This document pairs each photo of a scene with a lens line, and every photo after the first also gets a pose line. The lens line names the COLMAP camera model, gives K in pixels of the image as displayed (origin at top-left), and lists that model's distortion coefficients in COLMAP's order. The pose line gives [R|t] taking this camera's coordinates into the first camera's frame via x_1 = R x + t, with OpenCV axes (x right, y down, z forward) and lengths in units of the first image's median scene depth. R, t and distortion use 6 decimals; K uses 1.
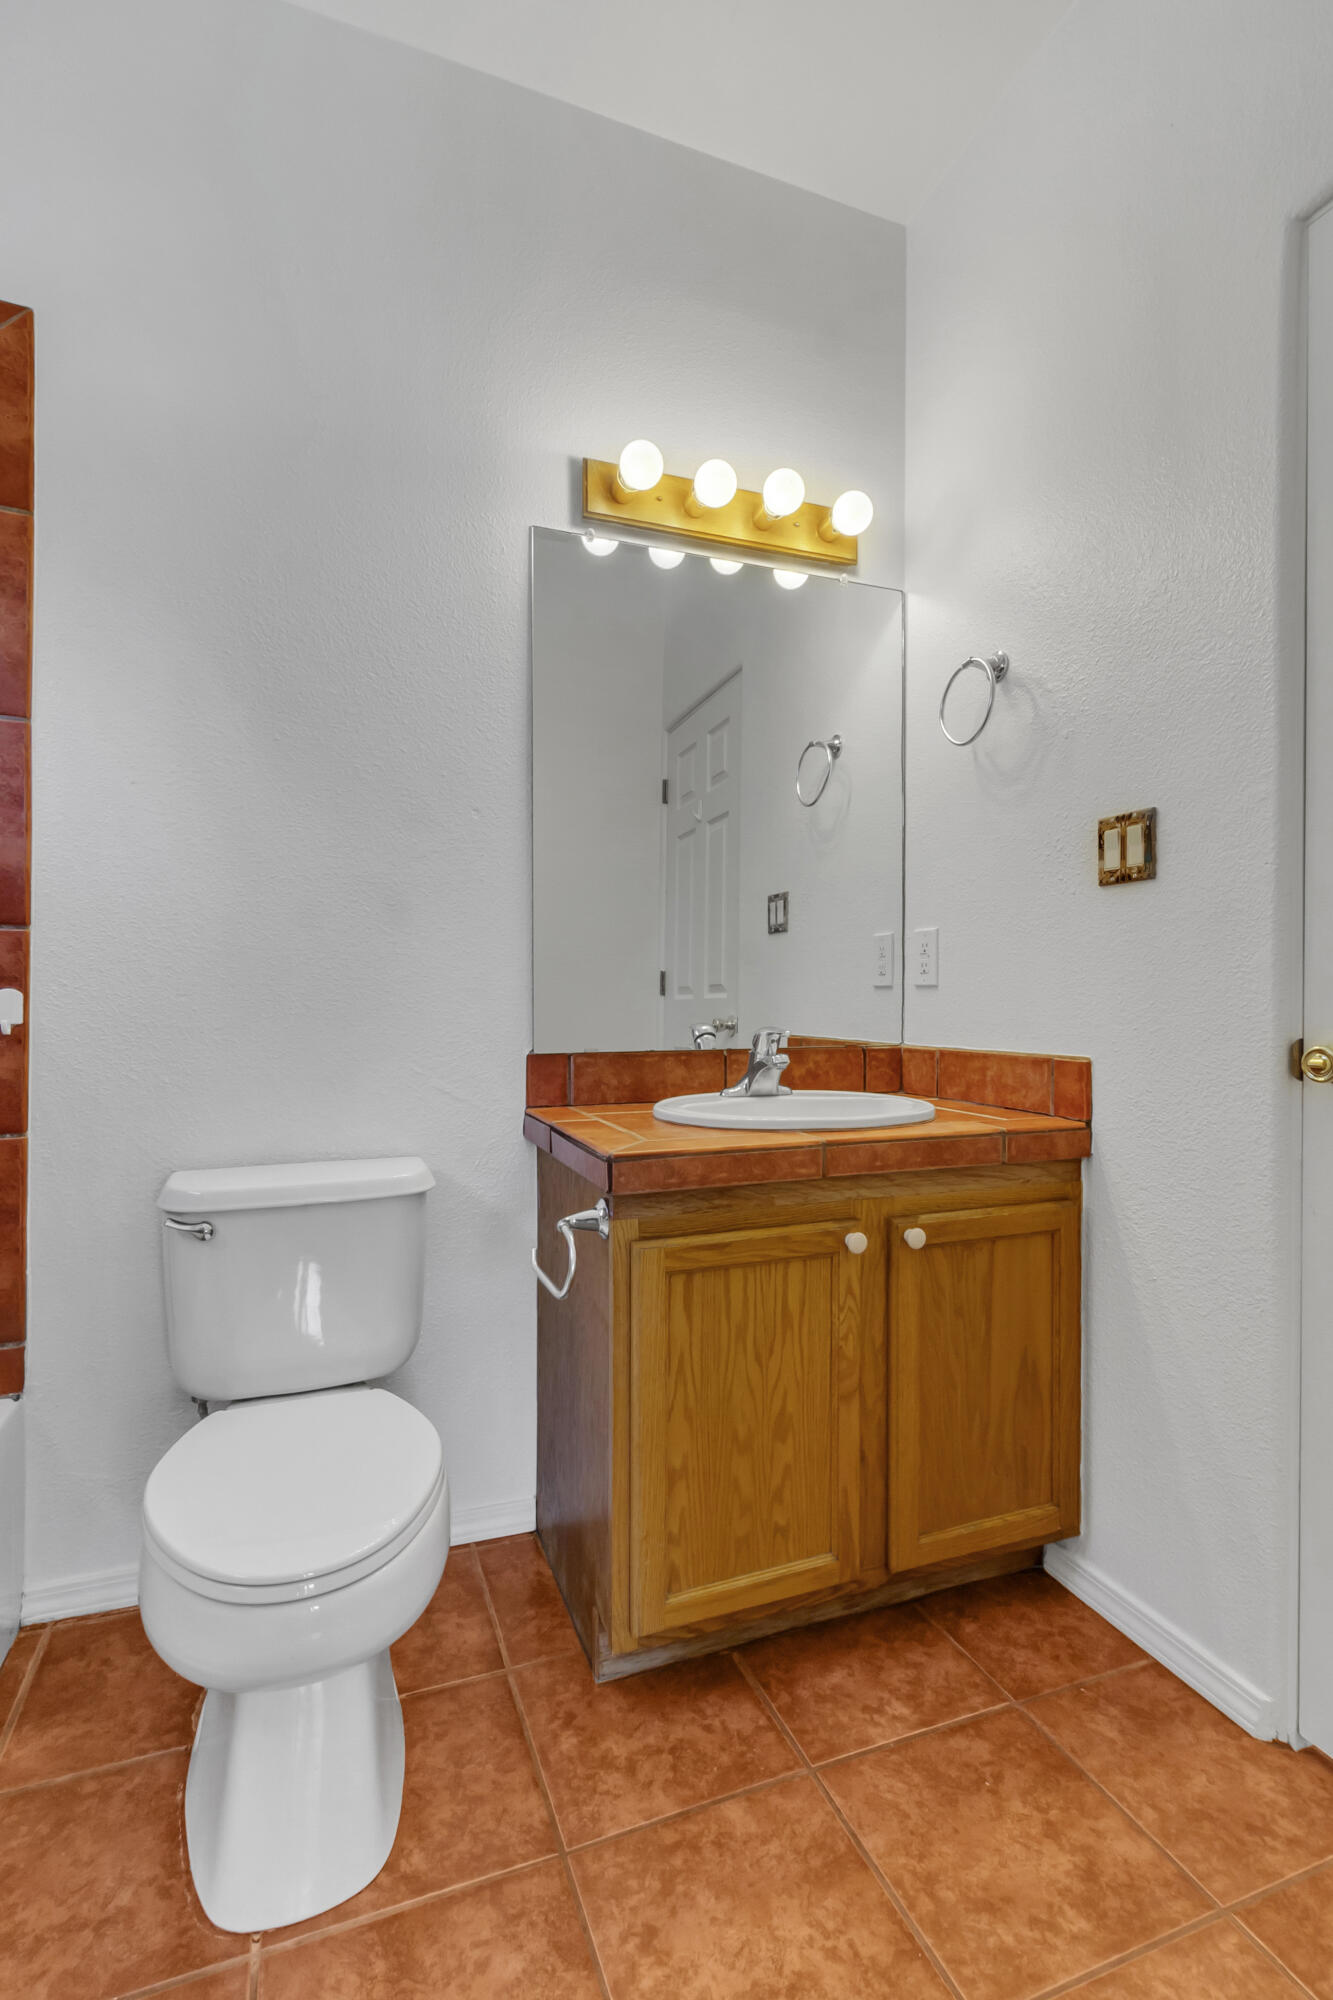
lens RADIAL K [[930.8, 0, 676.4], [0, 930.8, 1002.6], [0, 0, 1]] dist [-0.000323, -0.000538]
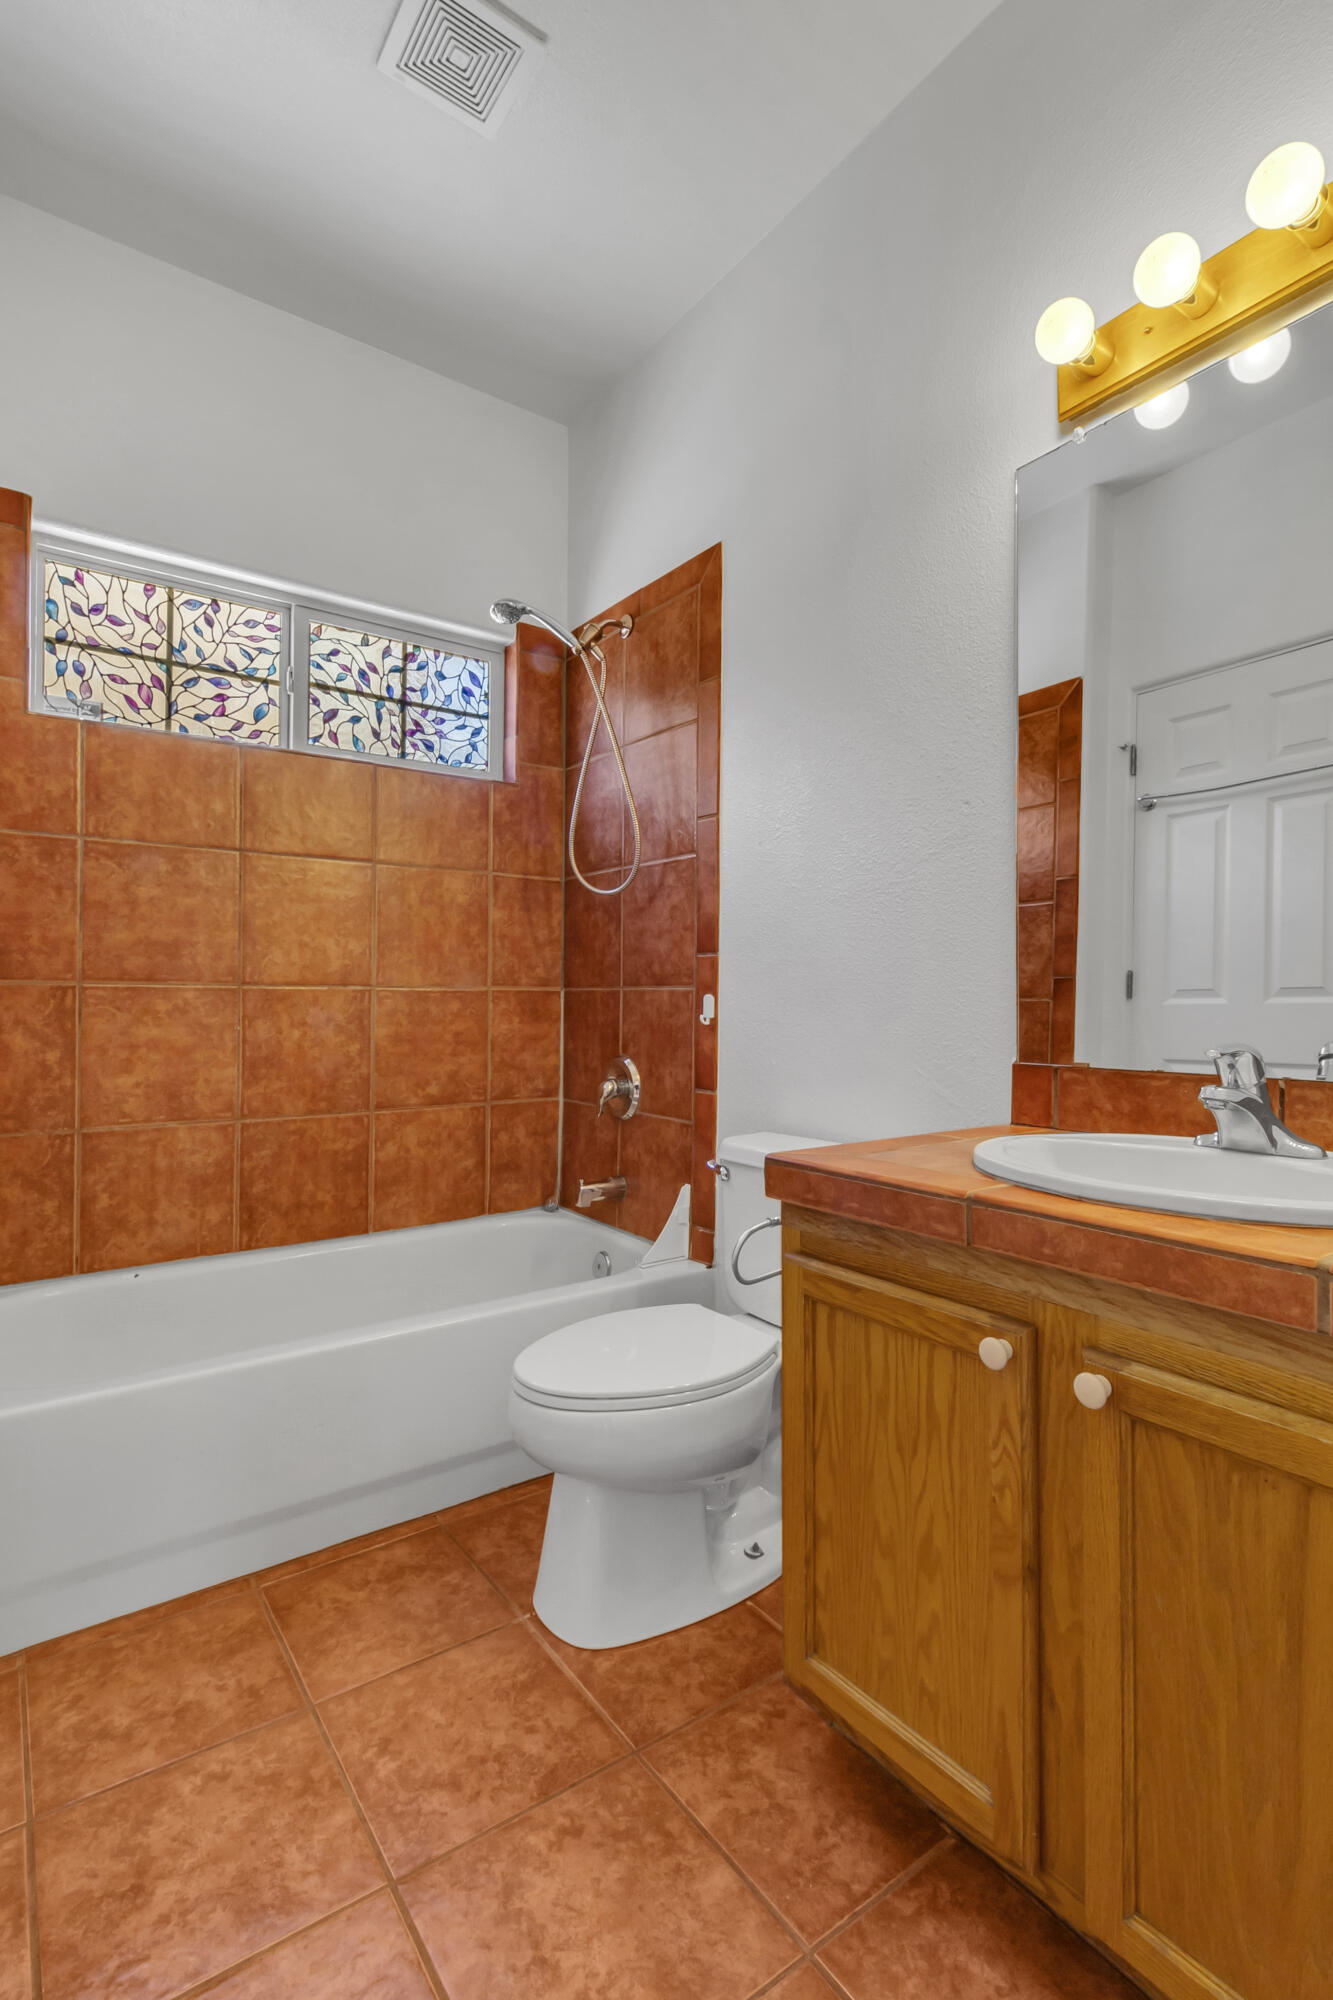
lens RADIAL K [[930.8, 0, 663.7], [0, 930.8, 998.3], [0, 0, 1]] dist [-0.000323, -0.000538]
pose [[0.259278, -0.005195, -0.965789, 0.846974], [-0.010097, 0.999916, -0.008089, 0.005877], [0.965750, 0.011848, 0.259204, 0.626039]]
